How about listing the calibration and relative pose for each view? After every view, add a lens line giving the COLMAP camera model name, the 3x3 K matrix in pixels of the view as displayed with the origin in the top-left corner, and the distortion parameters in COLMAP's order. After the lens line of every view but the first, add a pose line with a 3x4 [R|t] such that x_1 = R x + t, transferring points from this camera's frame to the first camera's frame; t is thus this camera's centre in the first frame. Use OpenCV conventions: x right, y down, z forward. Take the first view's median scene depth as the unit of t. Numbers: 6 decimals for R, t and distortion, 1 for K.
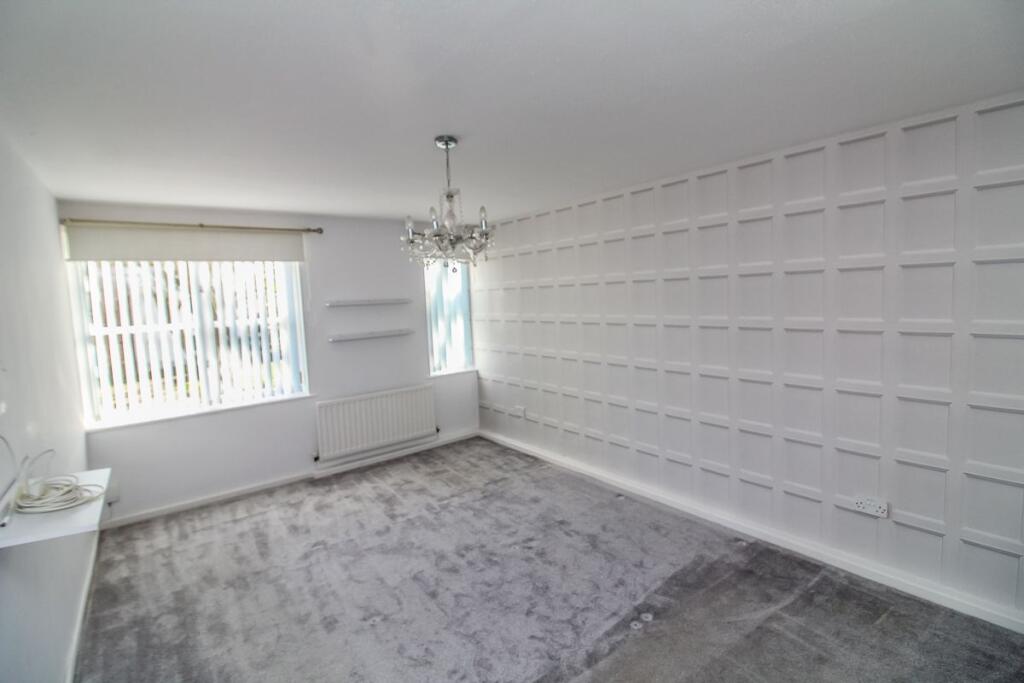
lens RADIAL K [[468.9, 0, 515.2], [0, 468.9, 334.3], [0, 0, 1]] dist [-0.018737, -0.002708]
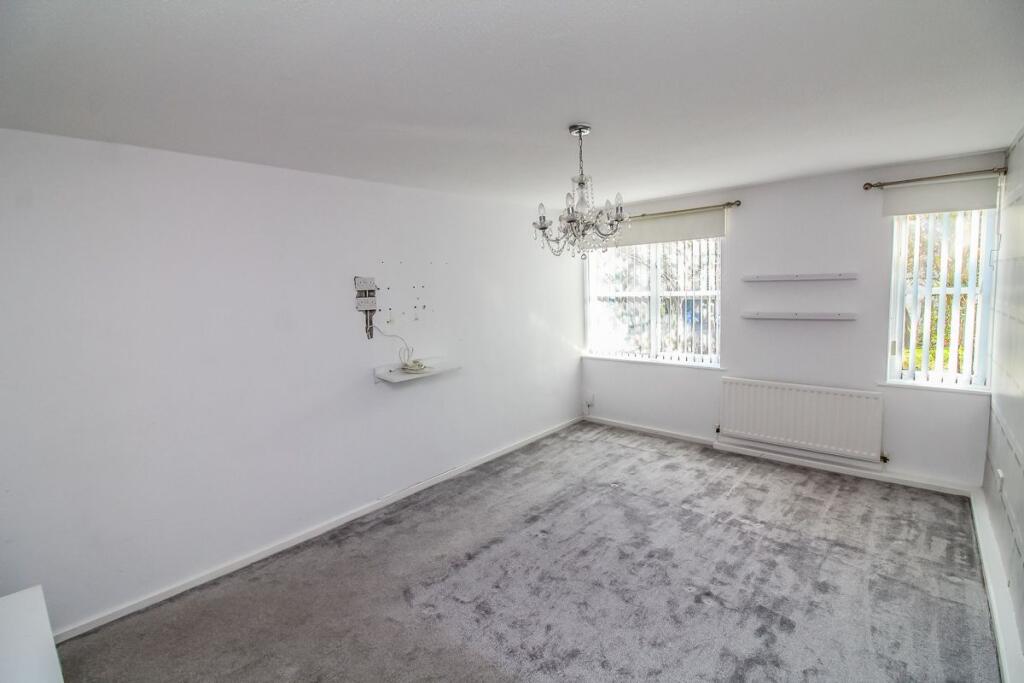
lens RADIAL K [[468.9, 0, 515.4], [0, 468.9, 336.8], [0, 0, 1]] dist [-0.018737, -0.002708]
pose [[0.175109, 0.147434, -0.973447, 0.532074], [-0.057827, 0.988557, 0.139320, -0.061919], [0.982849, 0.031896, 0.181631, 0.419686]]
